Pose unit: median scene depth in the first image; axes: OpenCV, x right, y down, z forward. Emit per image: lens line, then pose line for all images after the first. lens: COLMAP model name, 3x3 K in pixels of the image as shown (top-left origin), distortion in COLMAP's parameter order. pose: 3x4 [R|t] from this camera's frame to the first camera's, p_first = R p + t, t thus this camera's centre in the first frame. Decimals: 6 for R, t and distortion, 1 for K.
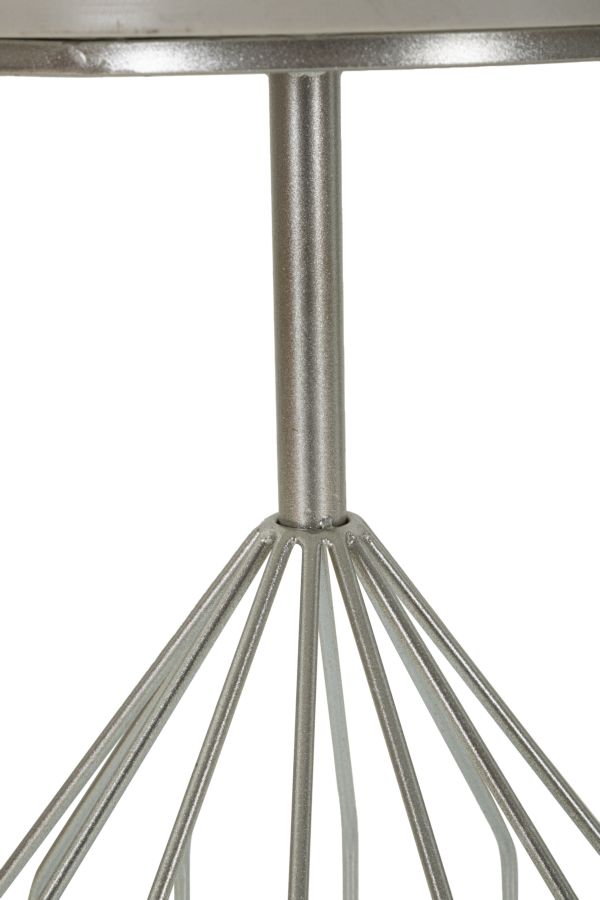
lens RADIAL K [[2706.0, 0, 300.0], [0, 2706.0, 450.0], [0, 0, 1]] dist [0.001827, -0.077179]
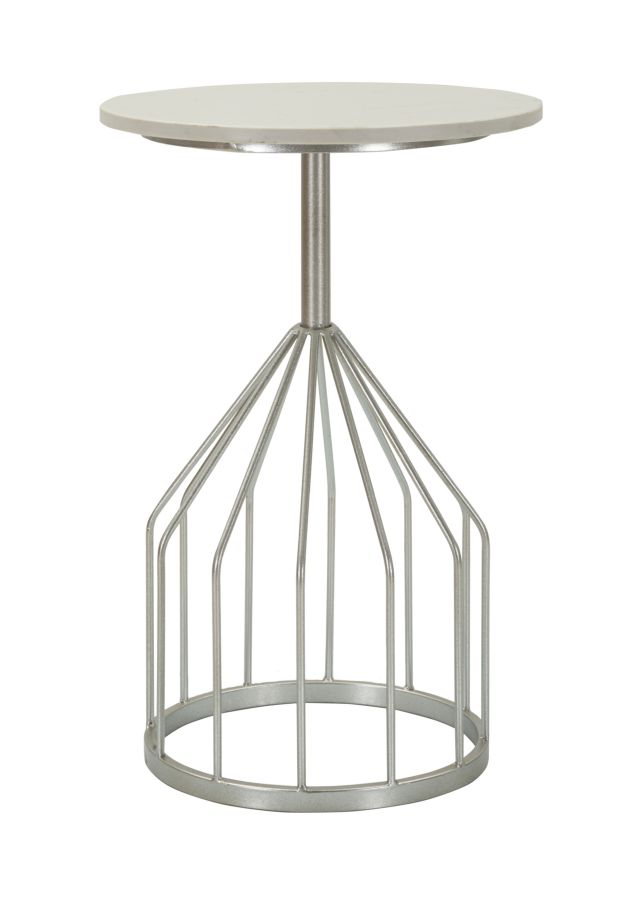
lens RADIAL K [[2802.3, 0, 316.0], [0, 2802.3, 450.0], [0, 0, 1]] dist [-0.038639, -0.155224]
pose [[0.999818, 0.018388, 0.005145, -0.005625], [-0.018663, 0.998038, 0.059758, -0.011154], [-0.004037, -0.059843, 0.998200, -1.432900]]
